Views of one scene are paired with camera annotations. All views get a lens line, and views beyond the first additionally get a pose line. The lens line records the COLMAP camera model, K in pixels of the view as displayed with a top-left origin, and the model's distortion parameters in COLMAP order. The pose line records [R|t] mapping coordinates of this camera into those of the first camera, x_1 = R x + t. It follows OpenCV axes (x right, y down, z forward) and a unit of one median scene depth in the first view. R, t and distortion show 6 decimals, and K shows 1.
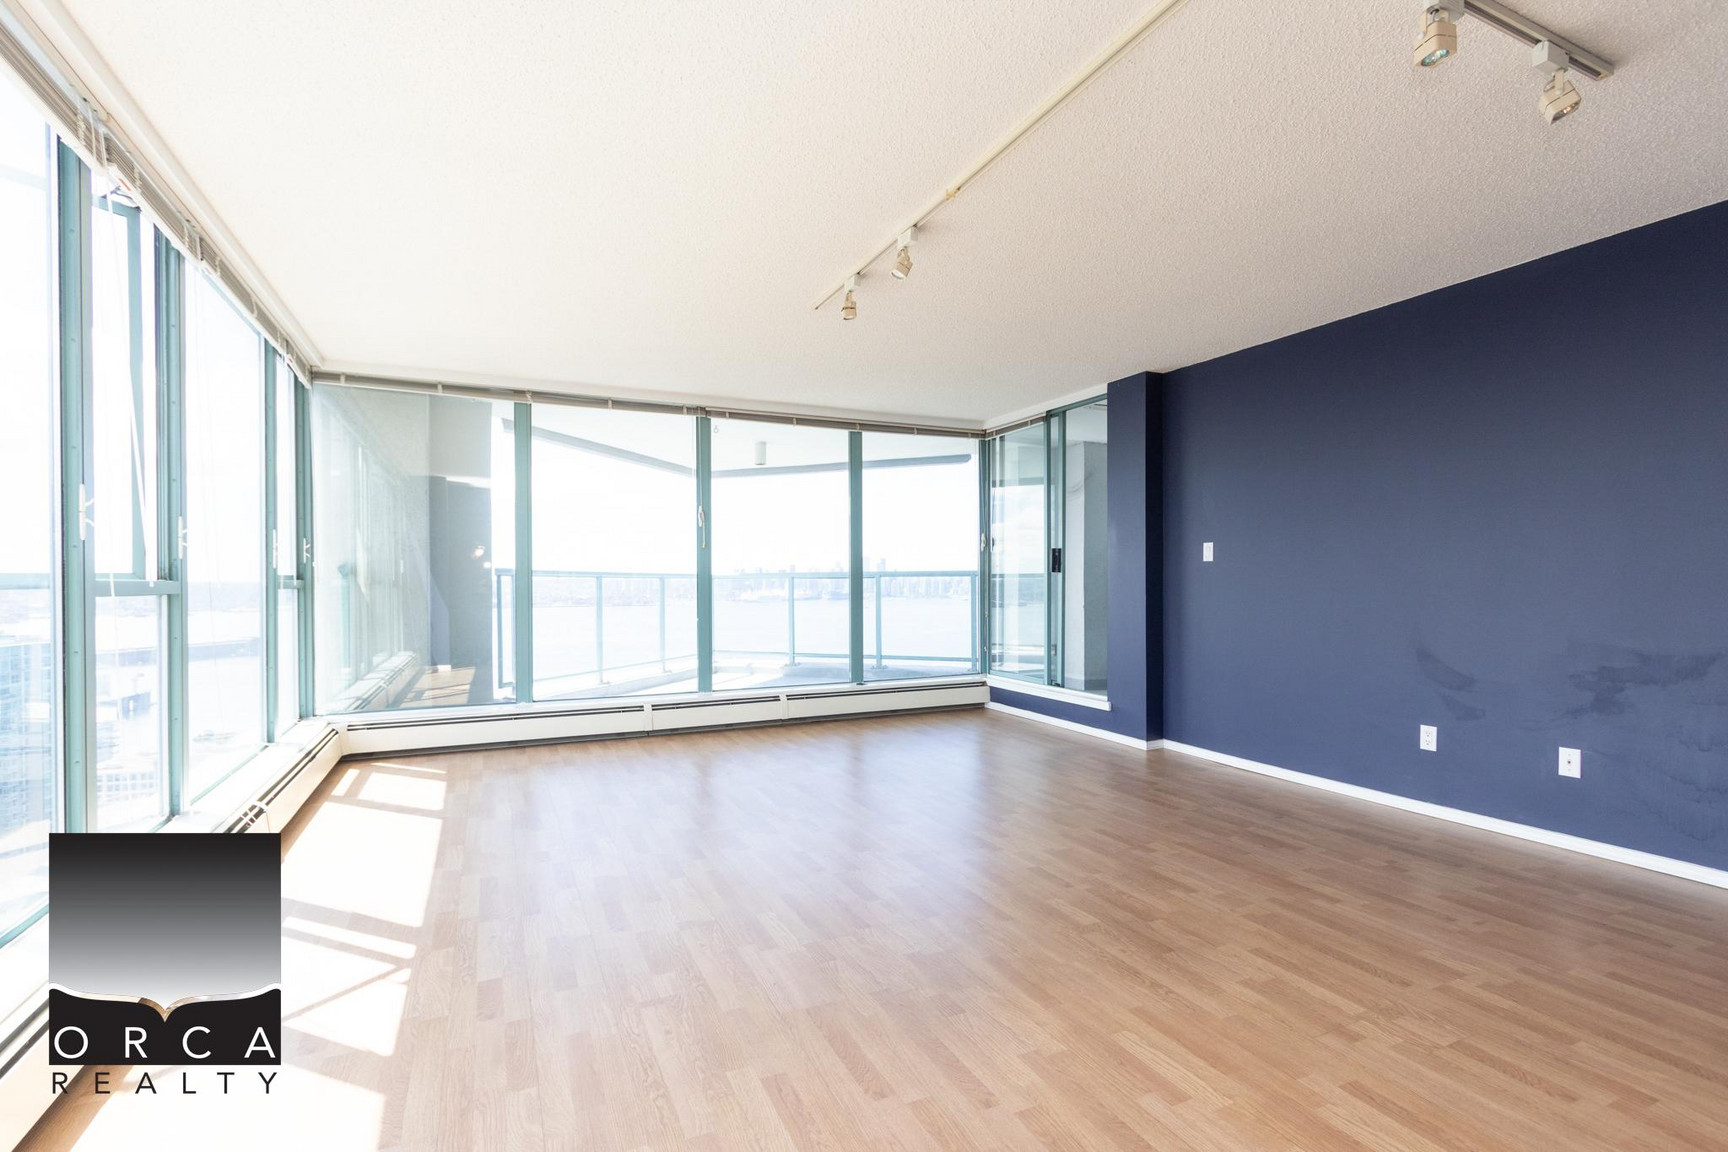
lens RADIAL K [[785.1, 0, 845.8], [0, 785.1, 588.2], [0, 0, 1]] dist [0.008465, -0.001338]
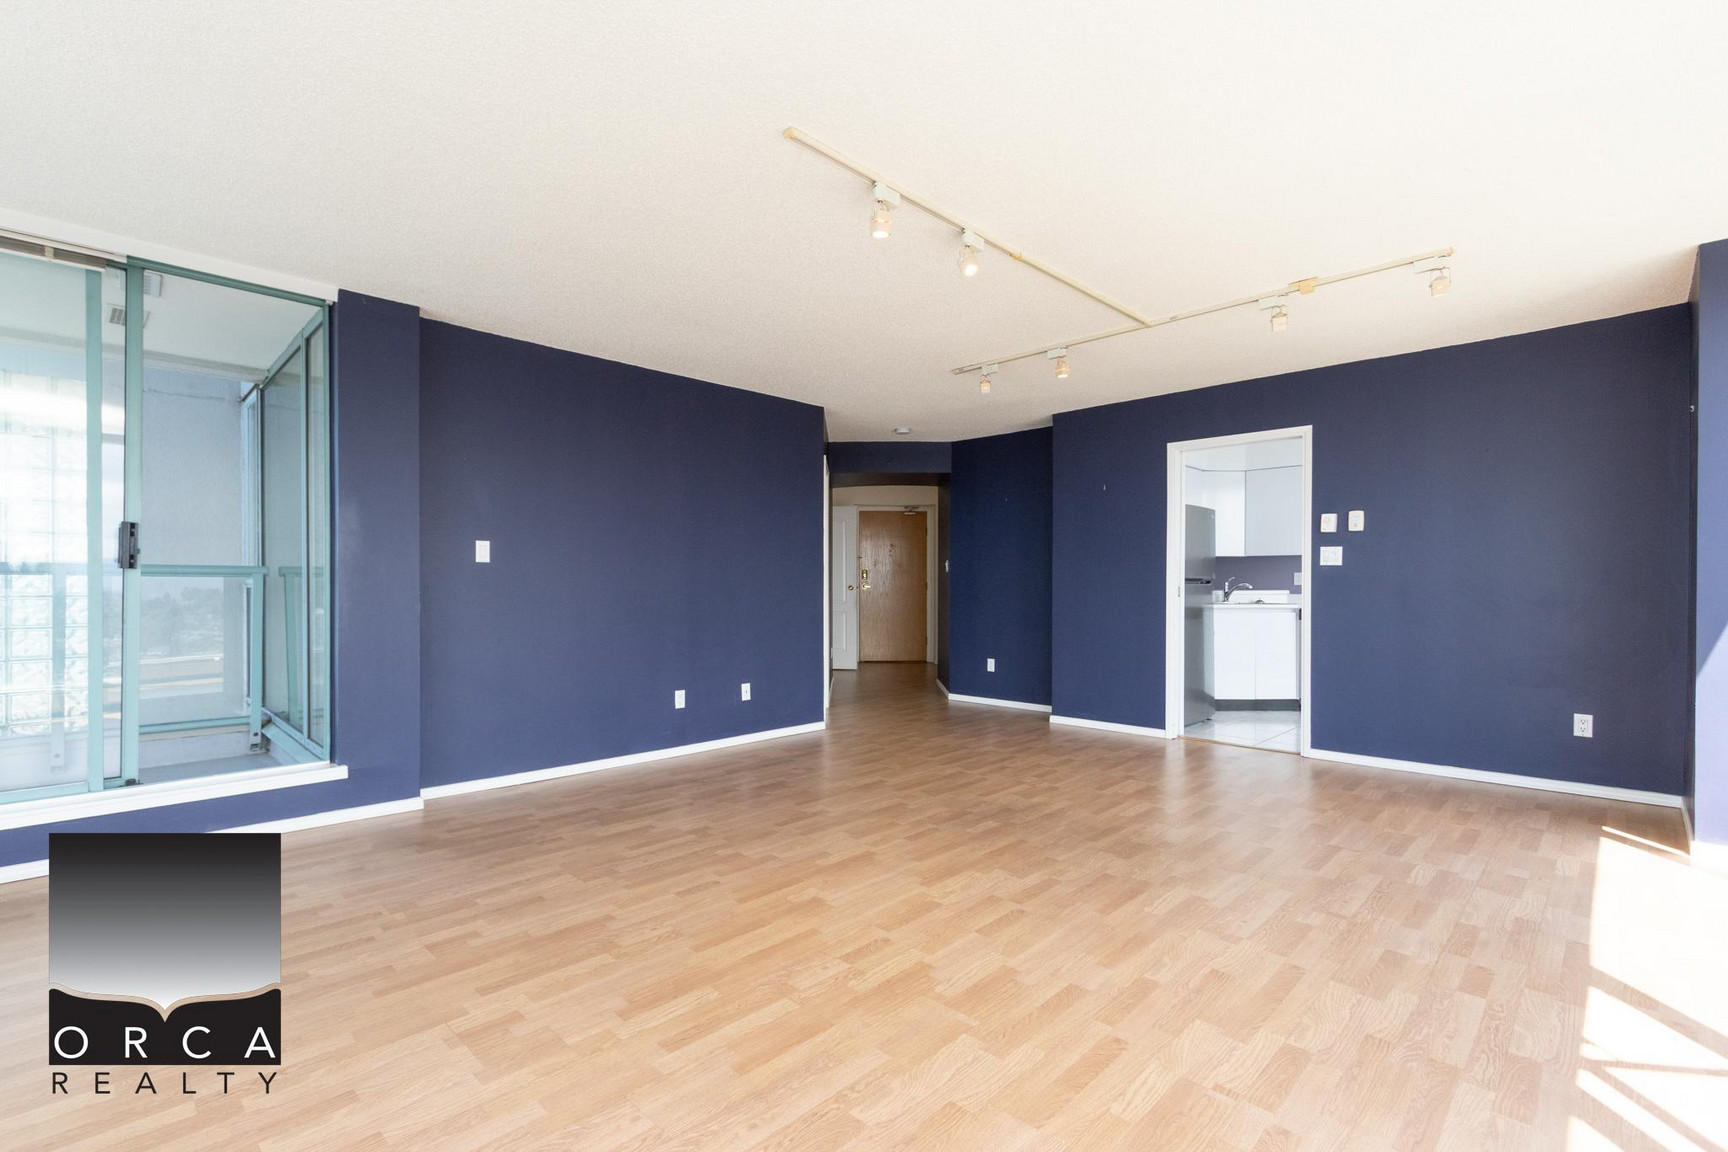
lens RADIAL K [[785.1, 0, 838.4], [0, 785.1, 586.2], [0, 0, 1]] dist [0.008465, -0.001338]
pose [[-0.345211, -0.000210, 0.938525, -0.682759], [0.009058, 0.999953, 0.003556, -0.009768], [-0.938481, 0.009729, -0.345193, 1.286621]]
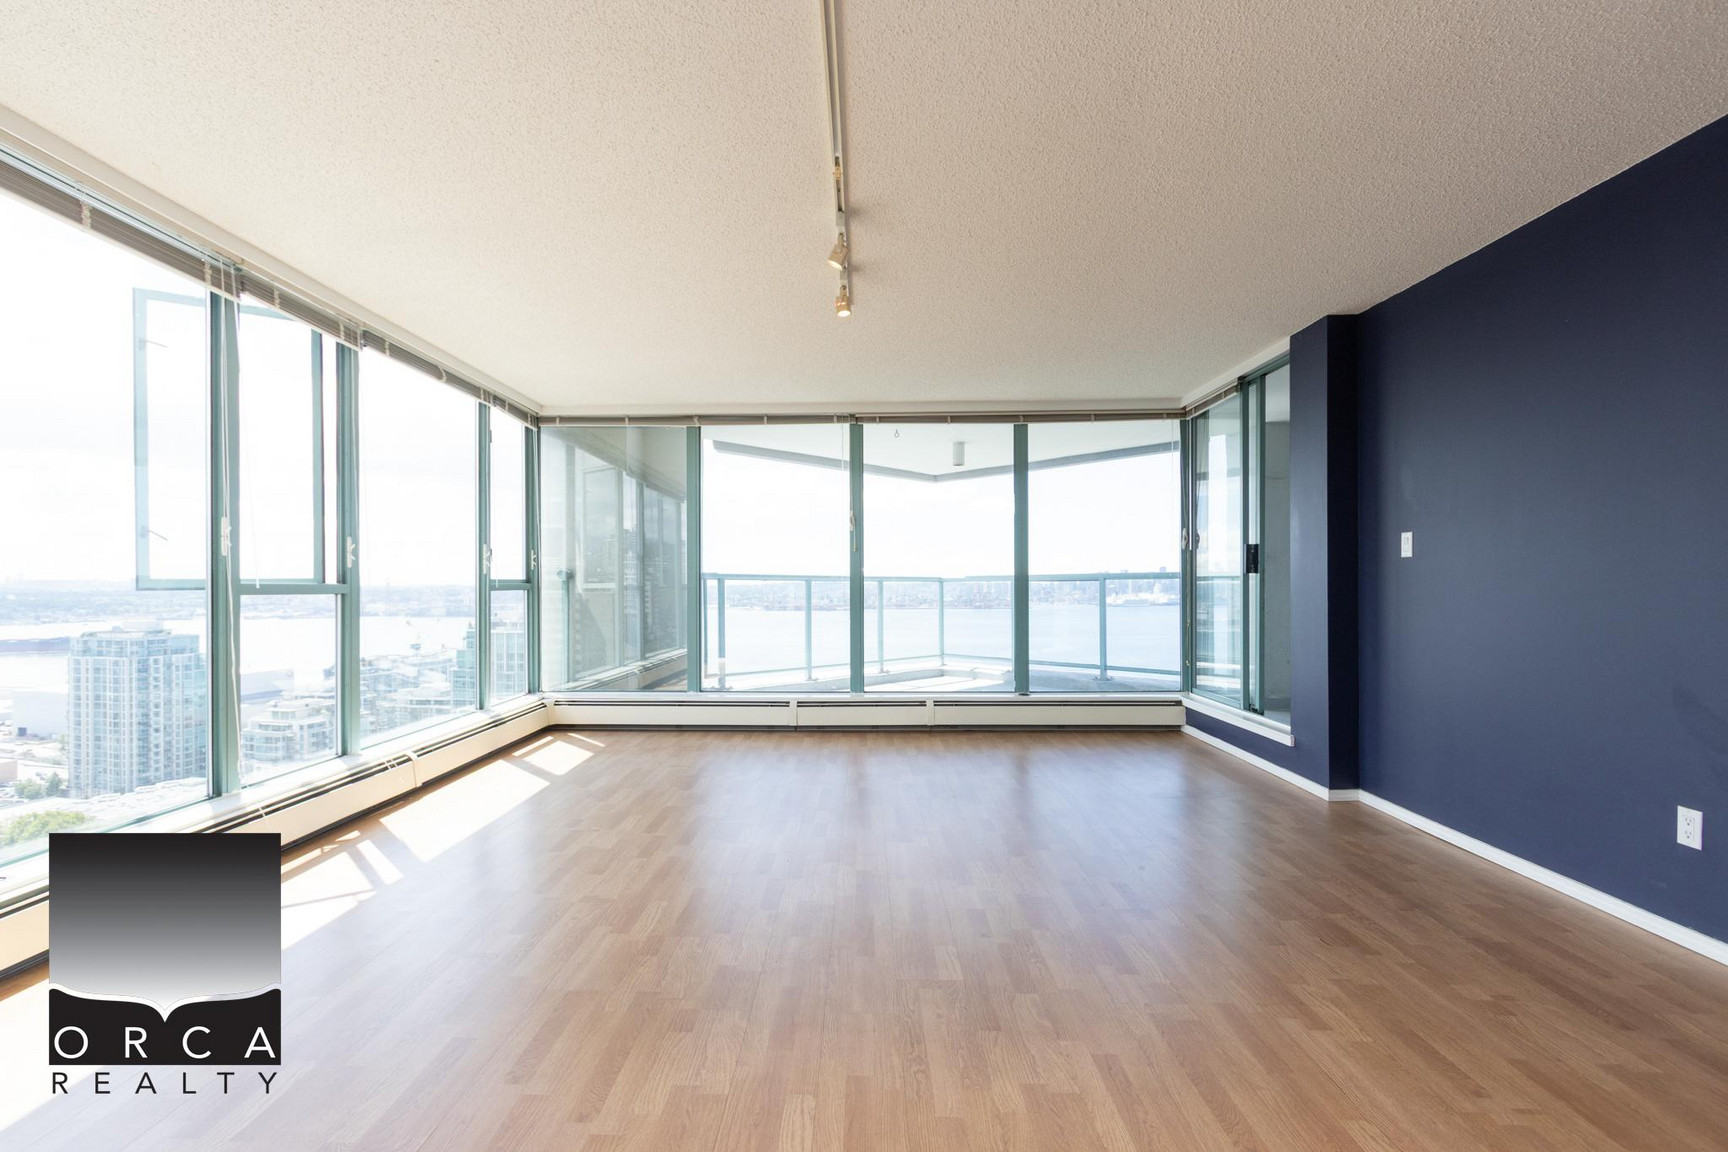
lens RADIAL K [[785.1, 0, 843.4], [0, 785.1, 589.4], [0, 0, 1]] dist [0.008465, -0.001338]
pose [[0.898059, 0.002603, -0.439867, 0.428118], [-0.003790, 0.999991, -0.001820, -0.000289], [0.439858, 0.003301, 0.898061, 0.125018]]
